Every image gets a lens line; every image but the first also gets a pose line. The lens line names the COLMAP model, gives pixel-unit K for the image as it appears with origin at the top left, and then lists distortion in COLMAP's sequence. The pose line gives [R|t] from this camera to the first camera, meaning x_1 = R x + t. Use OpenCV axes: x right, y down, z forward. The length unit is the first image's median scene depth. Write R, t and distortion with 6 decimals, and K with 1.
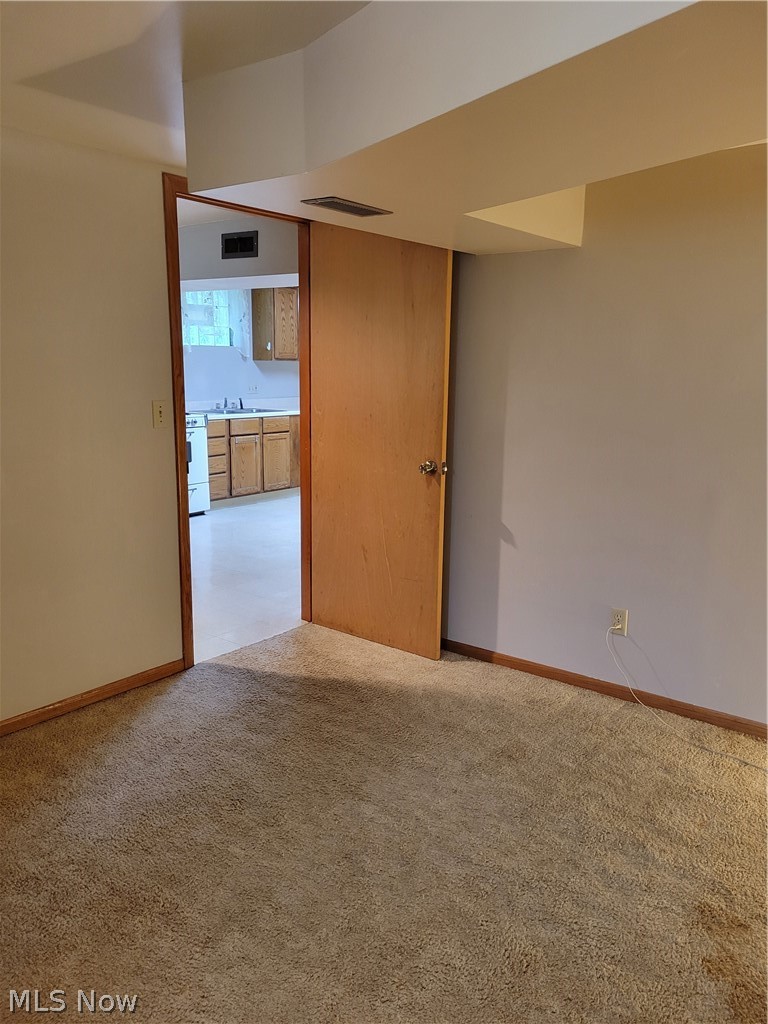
lens RADIAL K [[788.9, 0, 384.0], [0, 788.9, 512.0], [0, 0, 1]] dist [0.054337, -0.007676]
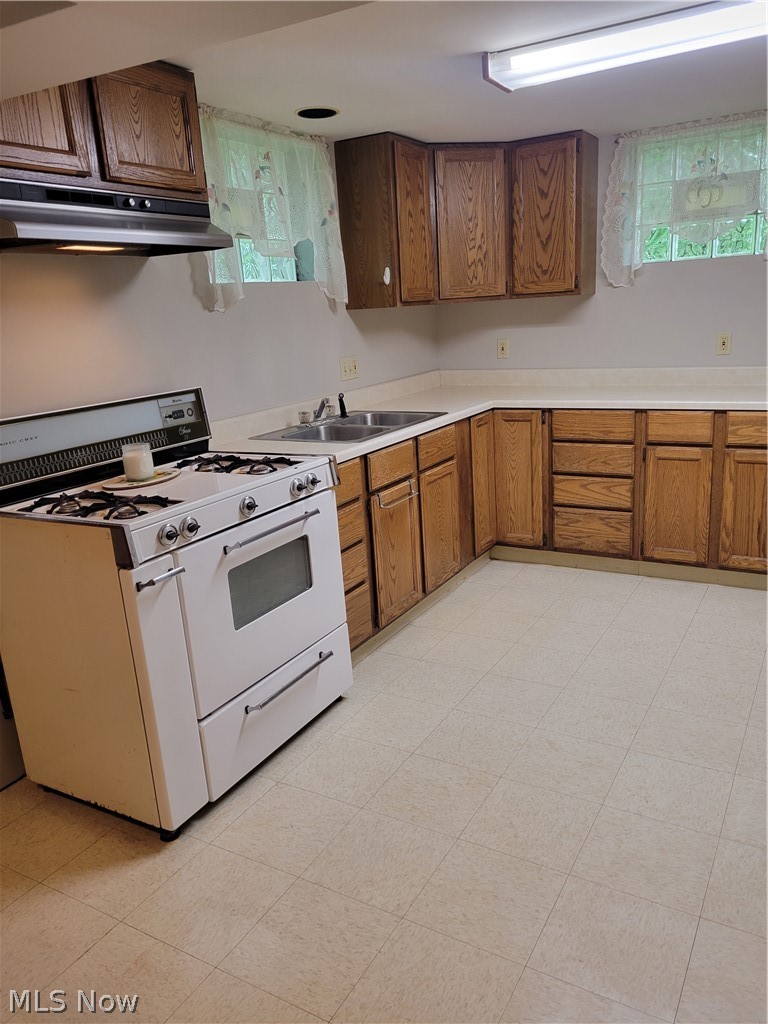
lens RADIAL K [[788.9, 0, 384.0], [0, 788.9, 512.0], [0, 0, 1]] dist [0.054337, -0.007676]
pose [[0.989375, -0.100455, 0.105104, -0.210799], [0.092542, 0.992677, 0.077638, -0.108200], [-0.112133, -0.067087, 0.991426, 0.530496]]
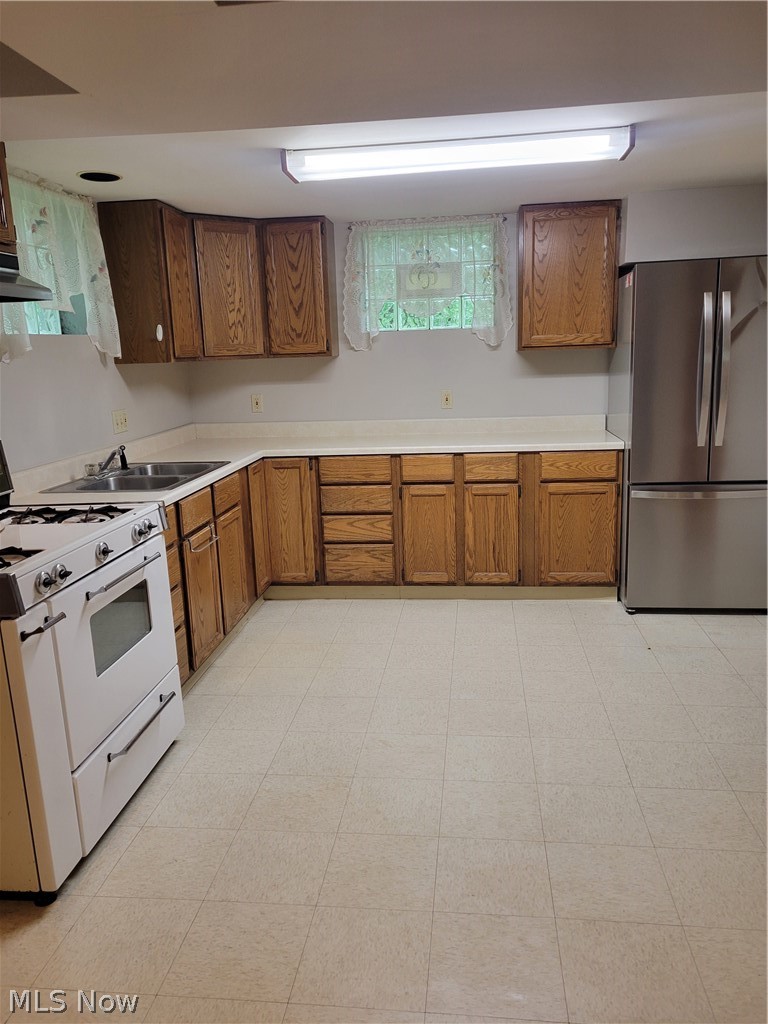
lens RADIAL K [[788.9, 0, 384.0], [0, 788.9, 512.0], [0, 0, 1]] dist [0.054337, -0.007676]
pose [[0.860601, -0.145537, 0.488041, -0.280920], [0.137740, 0.989099, 0.052067, -0.108051], [-0.490299, 0.022414, 0.871266, 0.515101]]
